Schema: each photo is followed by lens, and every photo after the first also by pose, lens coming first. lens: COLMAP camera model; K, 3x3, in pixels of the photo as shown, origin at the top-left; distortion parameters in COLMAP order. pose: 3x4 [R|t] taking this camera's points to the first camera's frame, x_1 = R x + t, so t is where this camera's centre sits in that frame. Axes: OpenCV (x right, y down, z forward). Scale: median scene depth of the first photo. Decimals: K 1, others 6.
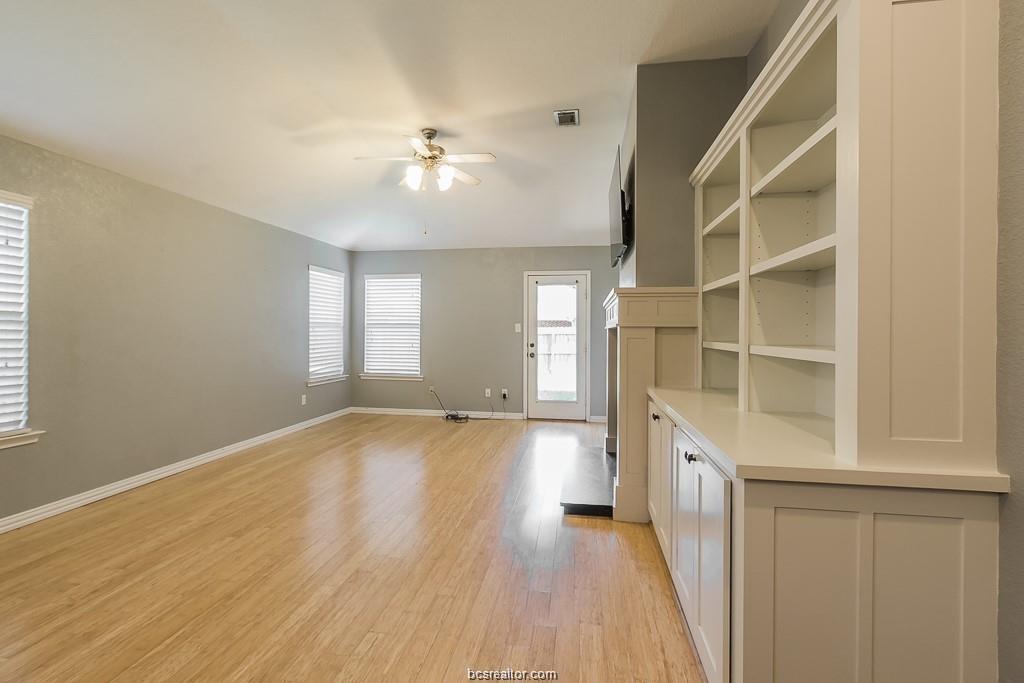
lens RADIAL K [[466.7, 0, 514.2], [0, 466.7, 332.1], [0, 0, 1]] dist [0.001075, 0.000130]
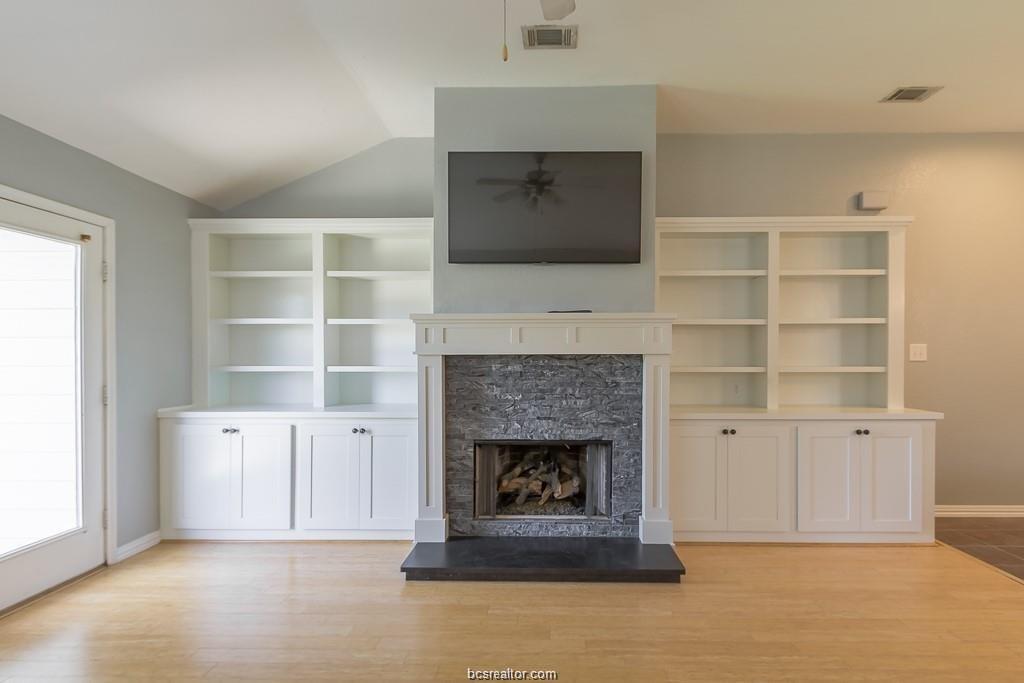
lens RADIAL K [[498.4, 0, 516.3], [0, 498.4, 356.0], [0, 0, 1]] dist [0.001577, 0.000375]
pose [[-0.125938, -0.008383, 0.992003, -0.681609], [0.000109, 0.999964, 0.008464, -0.014547], [-0.992038, 0.001174, -0.125933, 1.317565]]
